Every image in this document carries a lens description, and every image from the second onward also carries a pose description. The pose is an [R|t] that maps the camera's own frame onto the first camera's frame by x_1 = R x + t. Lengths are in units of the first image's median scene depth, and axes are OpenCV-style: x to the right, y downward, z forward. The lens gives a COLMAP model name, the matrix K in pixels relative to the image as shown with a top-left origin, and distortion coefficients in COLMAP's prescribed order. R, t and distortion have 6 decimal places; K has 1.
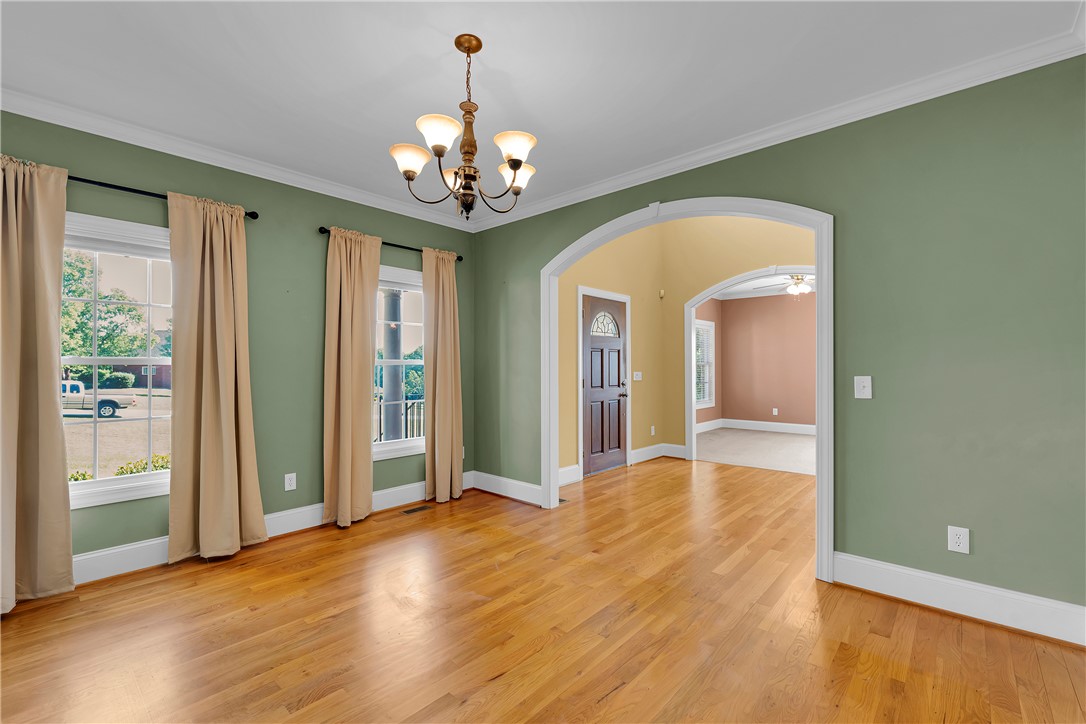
lens RADIAL K [[484.6, 0, 551.3], [0, 484.6, 363.8], [0, 0, 1]] dist [-0.009498, -0.000096]
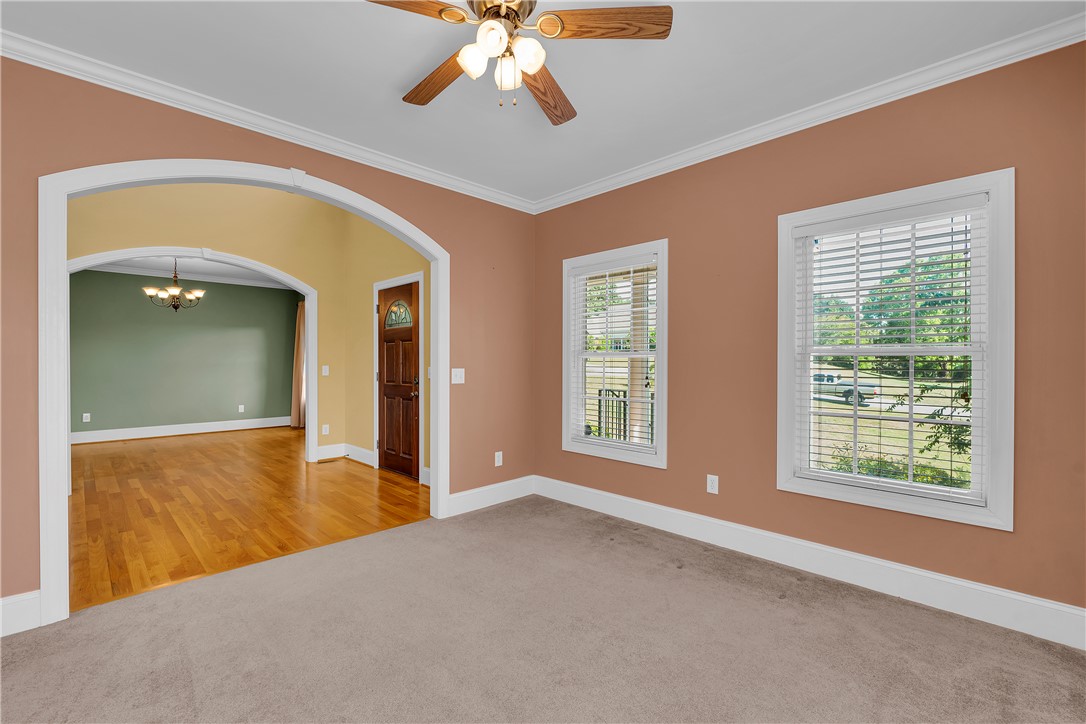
lens RADIAL K [[484.6, 0, 551.3], [0, 484.6, 363.8], [0, 0, 1]] dist [-0.009498, -0.000096]
pose [[-0.086338, 0.008058, -0.996233, 1.035507], [0.004424, 0.999961, 0.007705, 0.006898], [0.996256, -0.003742, -0.086370, 1.417941]]
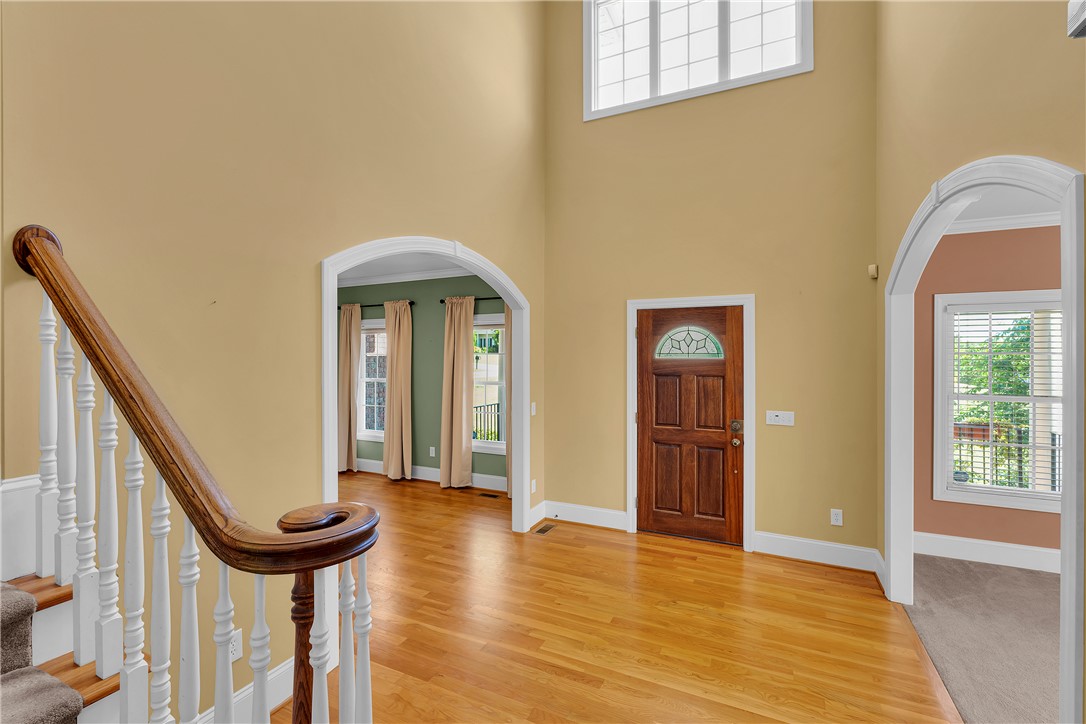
lens RADIAL K [[475.7, 0, 528.7], [0, 475.7, 361.3], [0, 0, 1]] dist [-0.000684, 0.000048]
pose [[0.251207, 0.009562, -0.967886, 0.786289], [0.004678, 0.999928, 0.011093, -0.063881], [0.967922, -0.007314, 0.251144, 0.605663]]
